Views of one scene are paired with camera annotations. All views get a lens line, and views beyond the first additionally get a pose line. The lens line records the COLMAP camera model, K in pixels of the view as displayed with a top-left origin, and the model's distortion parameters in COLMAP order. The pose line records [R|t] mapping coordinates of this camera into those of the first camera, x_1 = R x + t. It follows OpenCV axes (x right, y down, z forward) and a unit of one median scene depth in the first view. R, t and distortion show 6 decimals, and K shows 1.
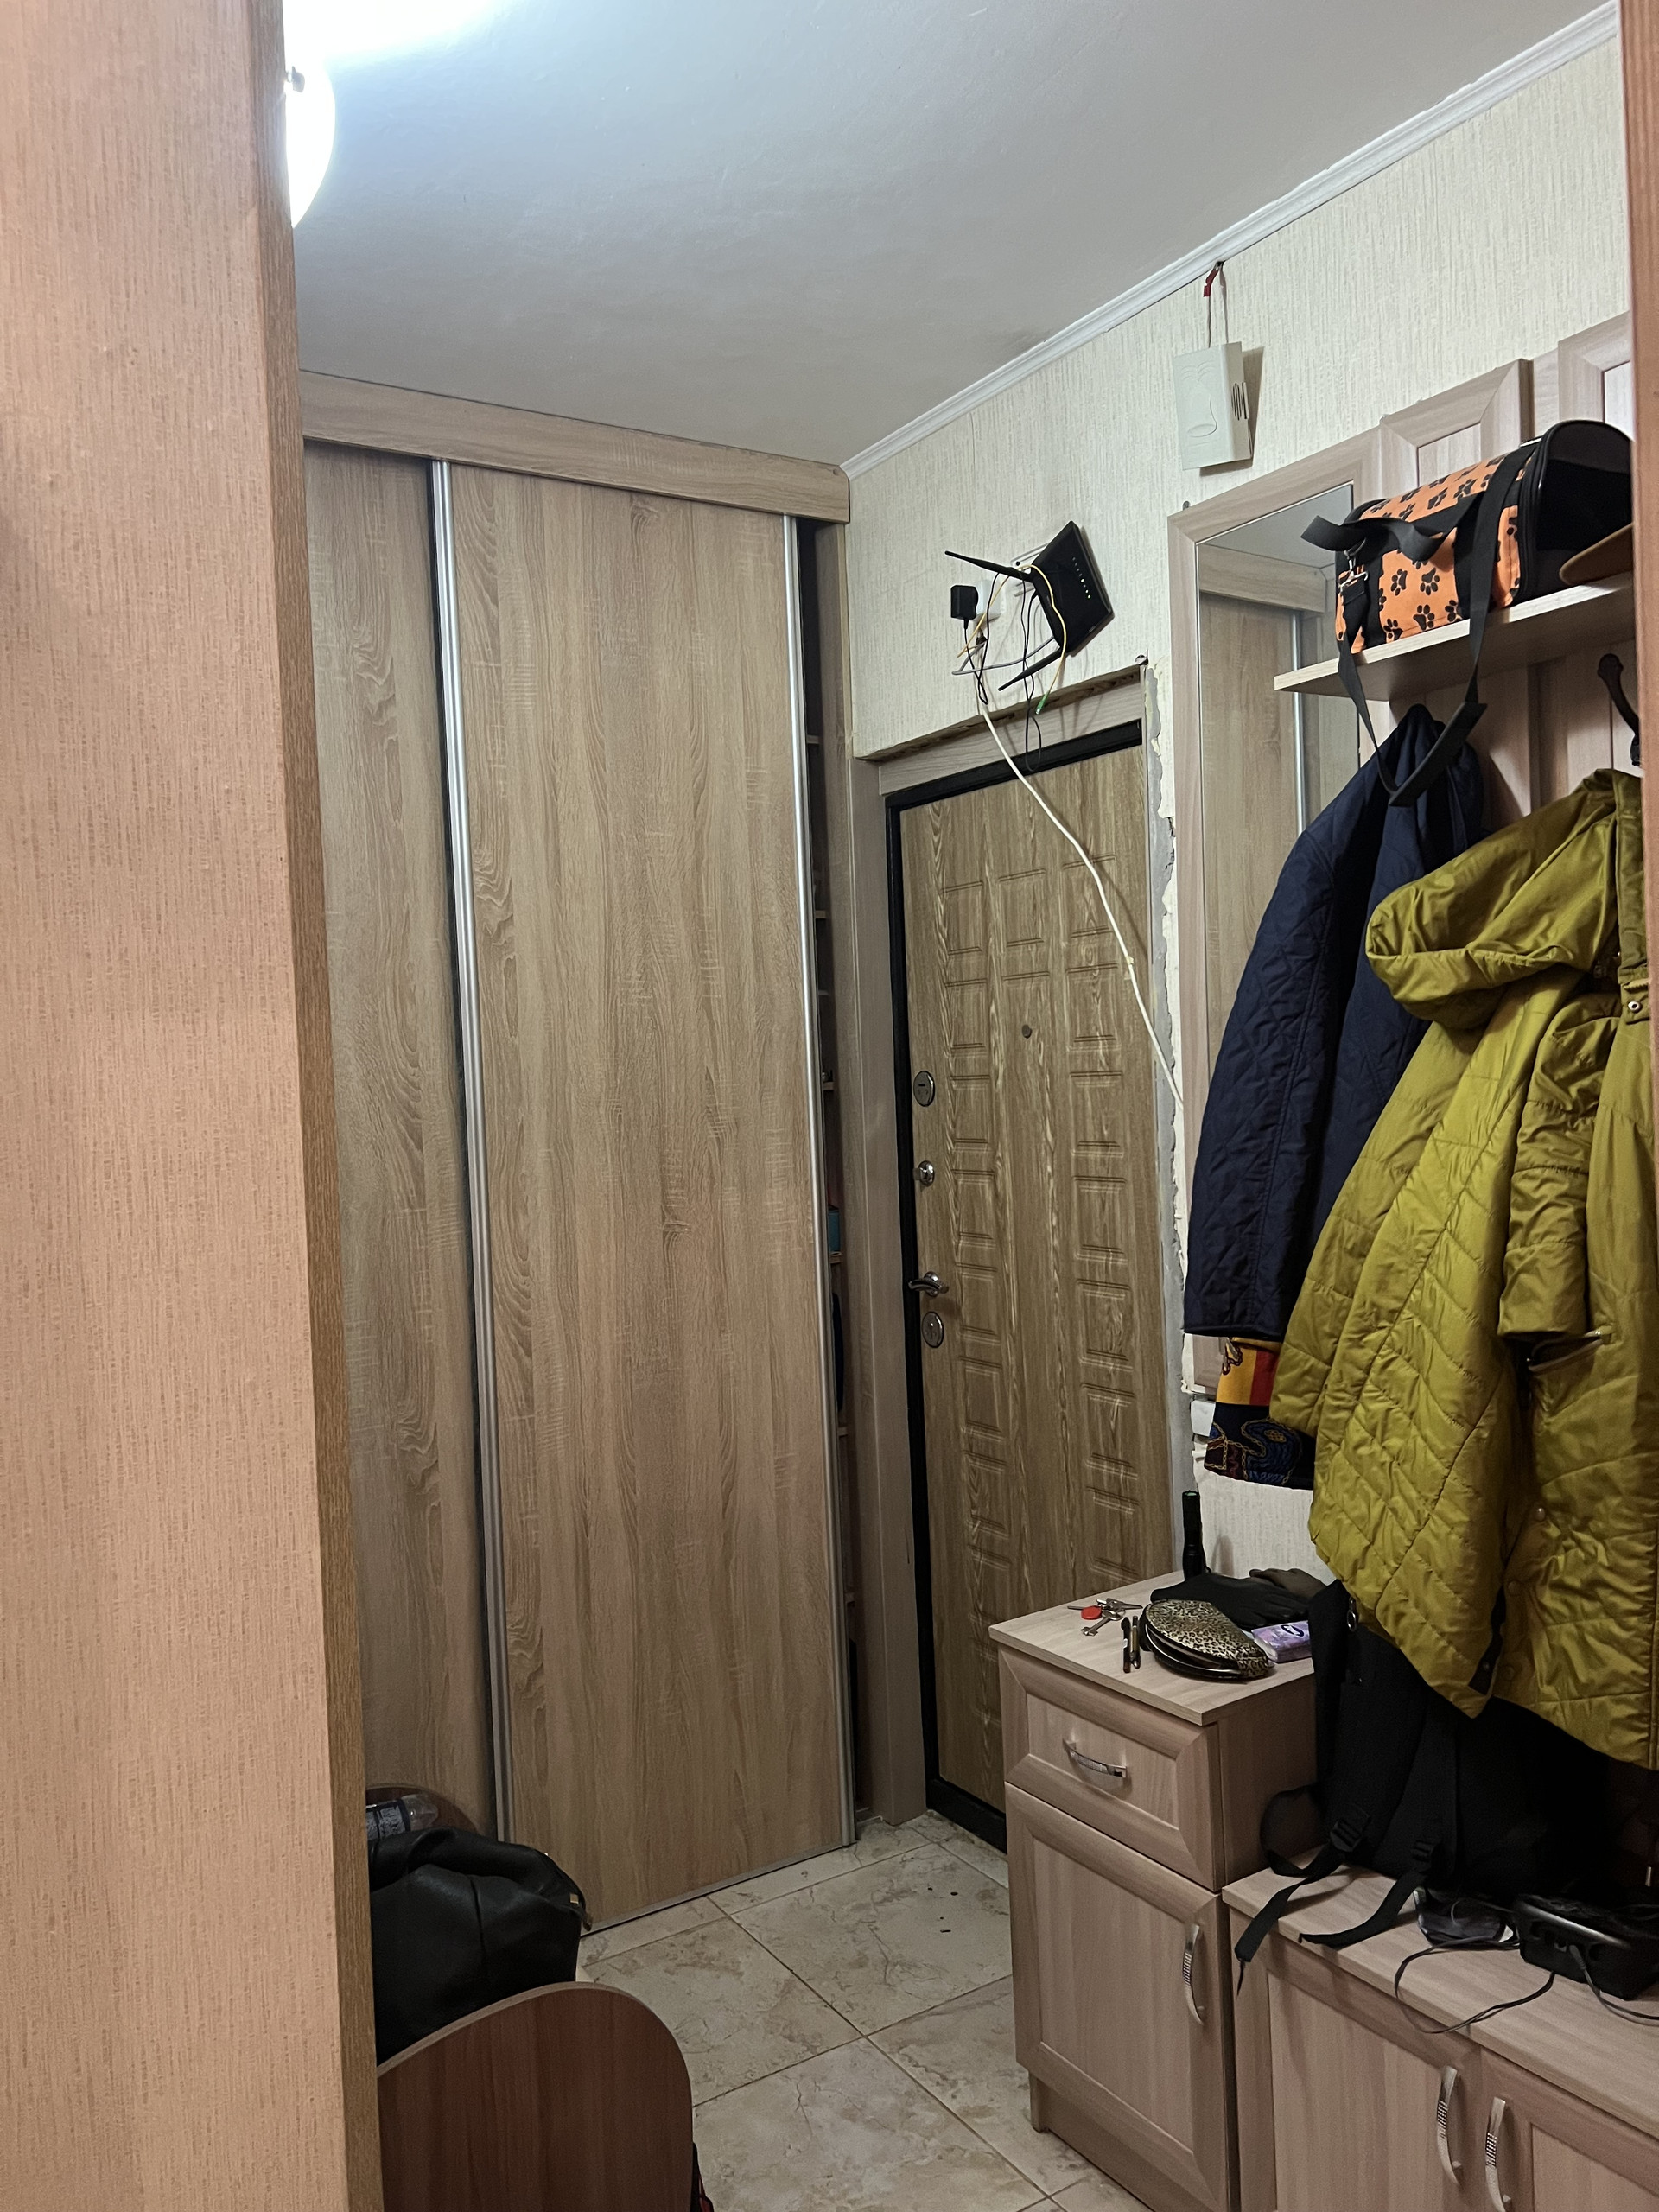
lens RADIAL K [[1683.0, 0, 835.0], [0, 1683.0, 1100.3], [0, 0, 1]] dist [-0.032993, 0.034293]
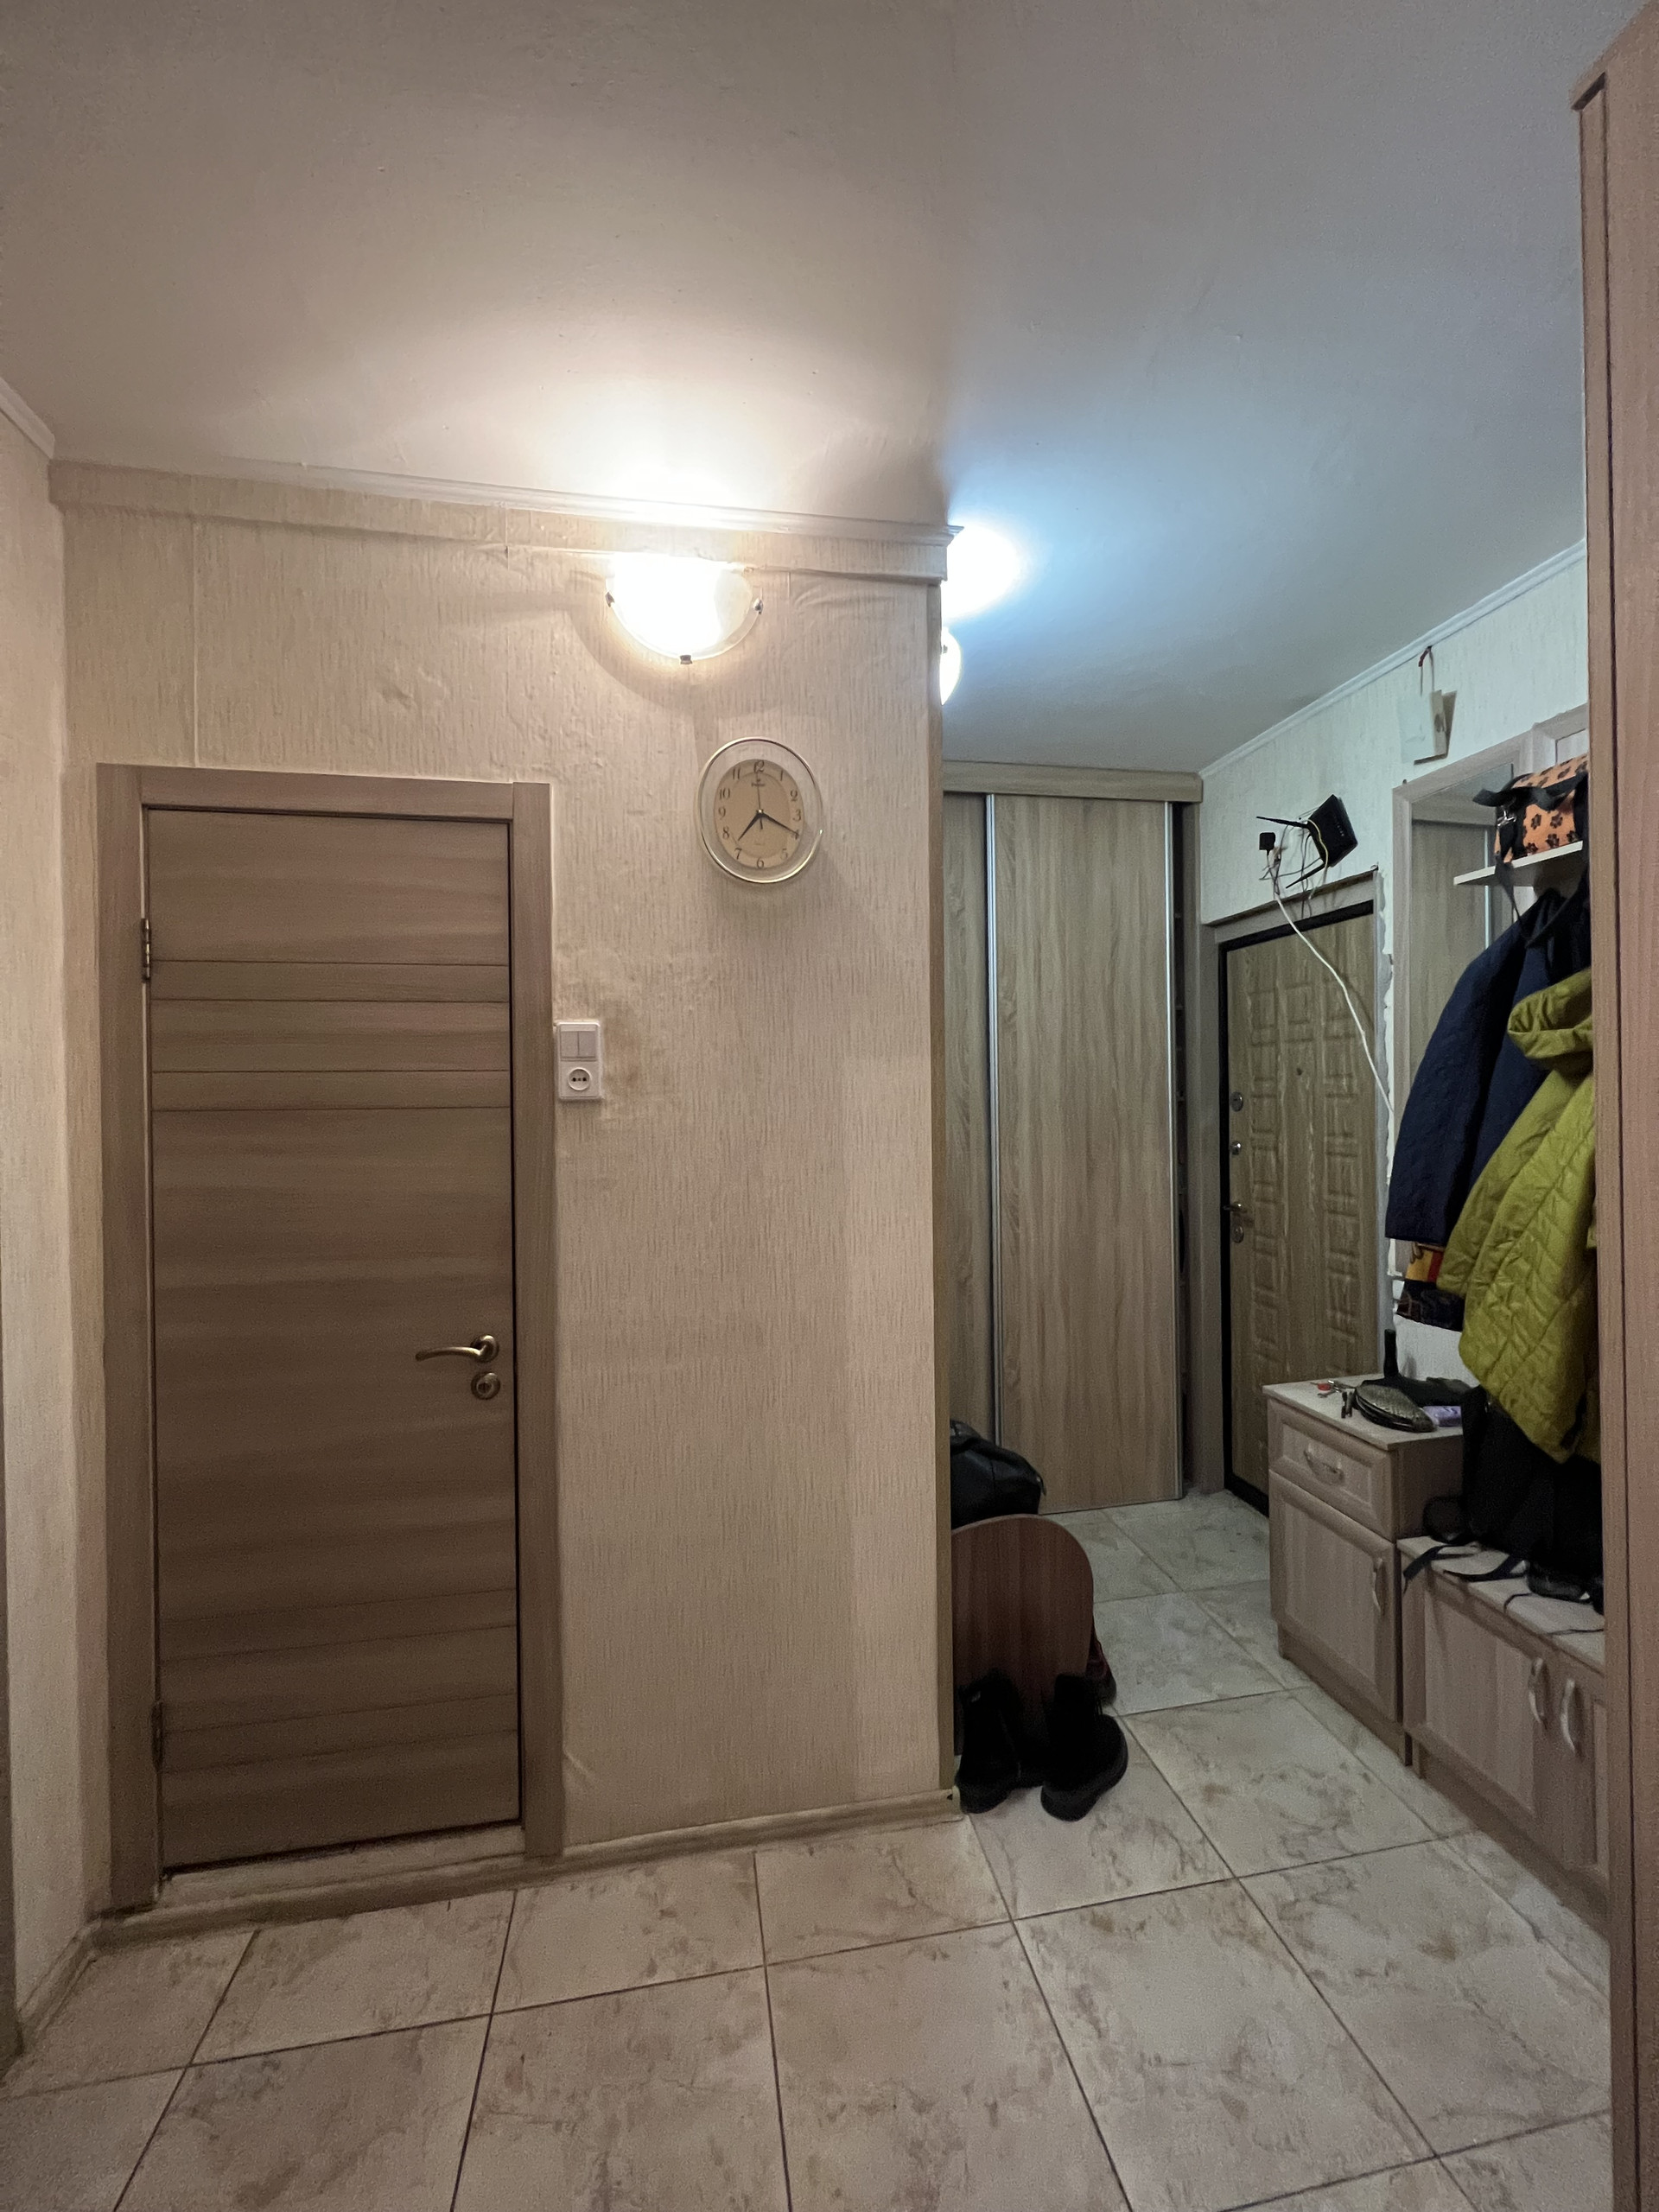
lens RADIAL K [[887.8, 0, 827.7], [0, 887.8, 1101.1], [0, 0, 1]] dist [0.001818, 0.000024]
pose [[0.927460, 0.030956, -0.372640, 0.000554], [-0.031776, 0.999487, 0.003943, 0.004734], [0.372571, 0.008185, 0.927968, -0.109024]]
